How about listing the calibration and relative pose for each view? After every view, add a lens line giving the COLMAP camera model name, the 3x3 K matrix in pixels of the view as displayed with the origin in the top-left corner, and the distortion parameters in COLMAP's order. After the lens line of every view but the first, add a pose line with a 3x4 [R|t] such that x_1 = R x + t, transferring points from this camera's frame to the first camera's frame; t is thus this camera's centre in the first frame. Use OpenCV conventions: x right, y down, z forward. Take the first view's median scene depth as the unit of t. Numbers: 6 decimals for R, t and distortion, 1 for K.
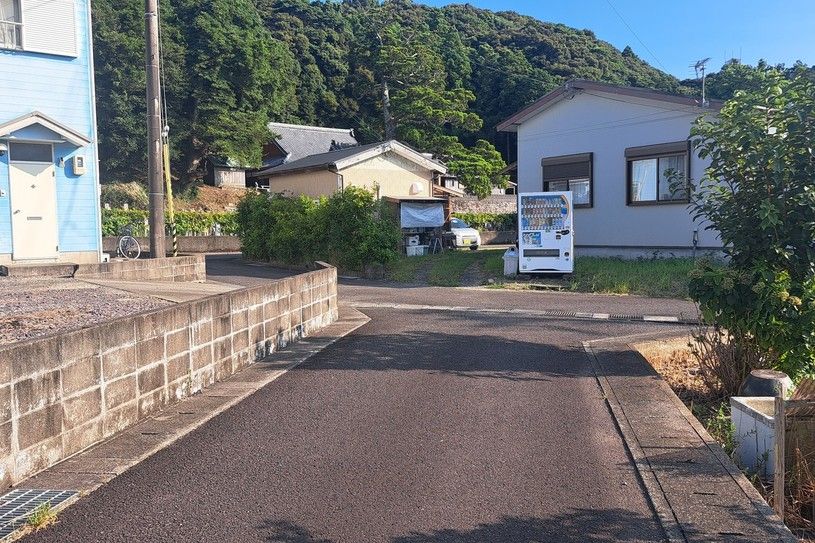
lens RADIAL K [[640.1, 0, 404.0], [0, 640.1, 270.4], [0, 0, 1]] dist [0.012842, -0.001050]
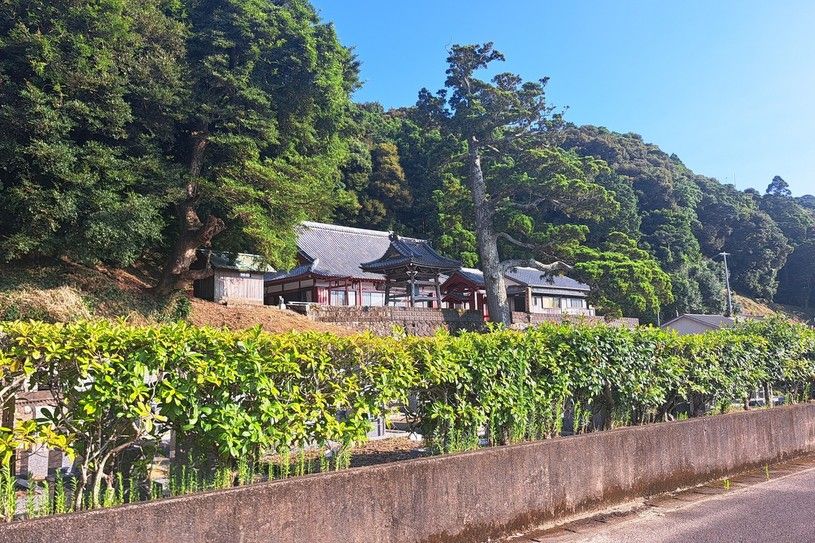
lens RADIAL K [[640.1, 0, 411.4], [0, 640.1, 274.4], [0, 0, 1]] dist [0.012842, -0.001050]
pose [[0.997325, -0.008942, 0.072547, -0.176255], [0.023547, 0.978886, -0.203048, -0.036947], [-0.069200, 0.204213, 0.976478, 0.459428]]
